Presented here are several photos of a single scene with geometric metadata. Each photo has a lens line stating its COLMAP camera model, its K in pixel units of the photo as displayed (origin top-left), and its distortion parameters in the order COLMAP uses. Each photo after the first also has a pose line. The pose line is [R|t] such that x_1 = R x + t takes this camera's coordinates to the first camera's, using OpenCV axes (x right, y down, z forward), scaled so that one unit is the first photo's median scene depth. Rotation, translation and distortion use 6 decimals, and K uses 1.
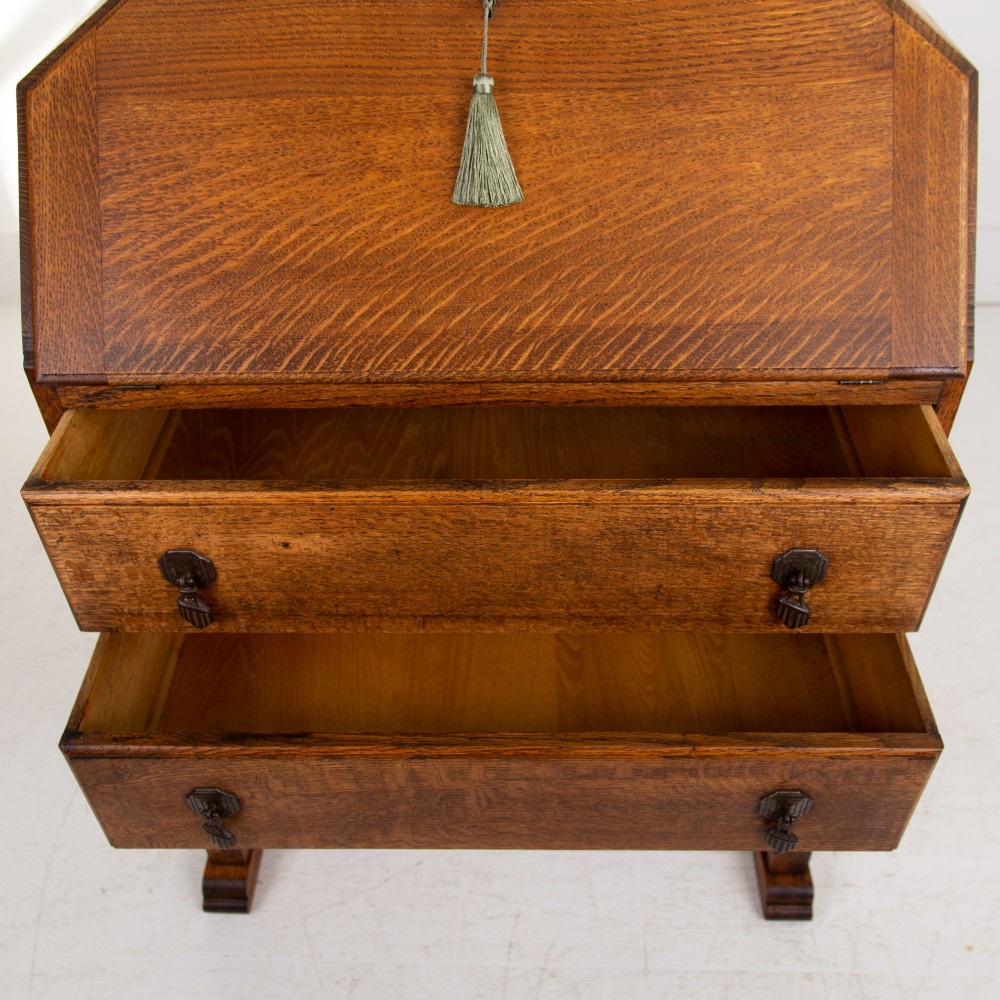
lens RADIAL K [[1190.2, 0, 486.8], [0, 1190.2, 499.7], [0, 0, 1]] dist [0.000358, 0.011165]
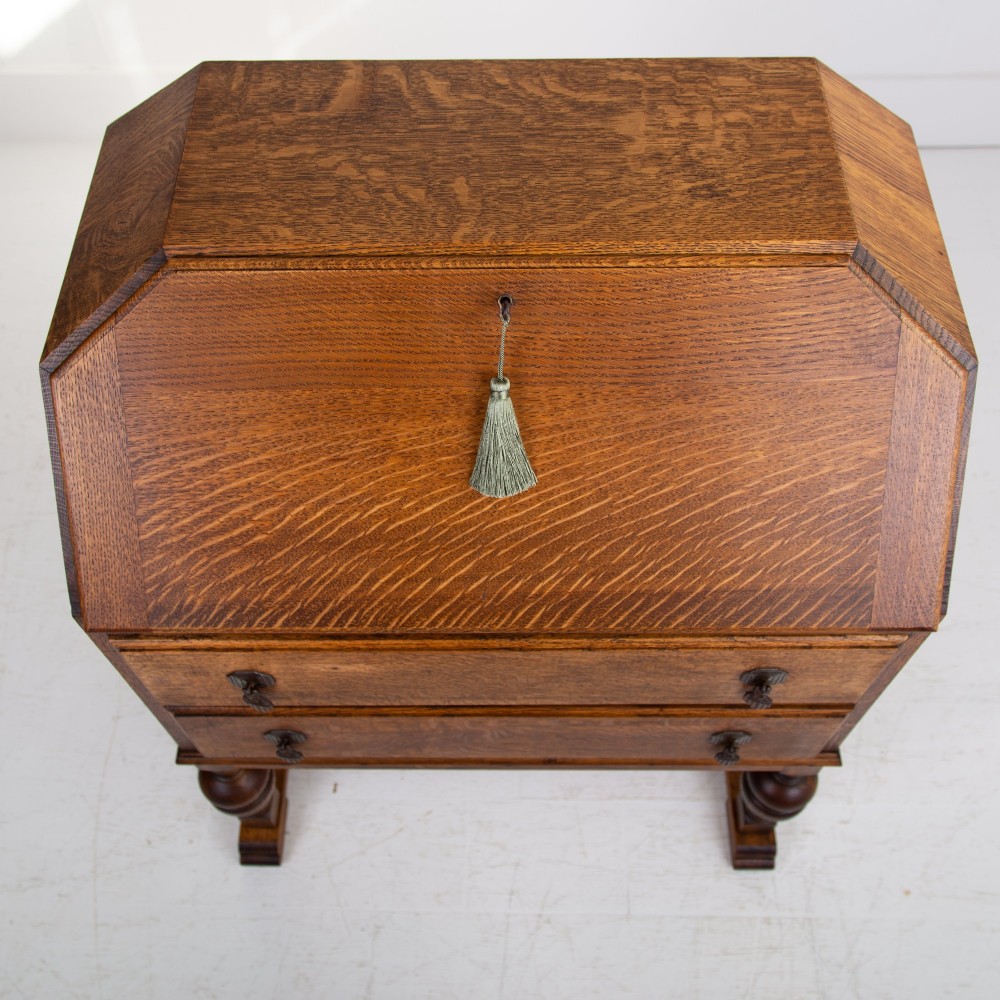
lens RADIAL K [[1149.4, 0, 503.5], [0, 1149.4, 694.1], [0, 0, 1]] dist [0.001475, -0.003243]
pose [[0.999792, -0.008382, 0.018570, -0.019376], [0.002792, 0.959224, 0.282635, -0.355782], [-0.020182, -0.282524, 0.959048, -0.028196]]
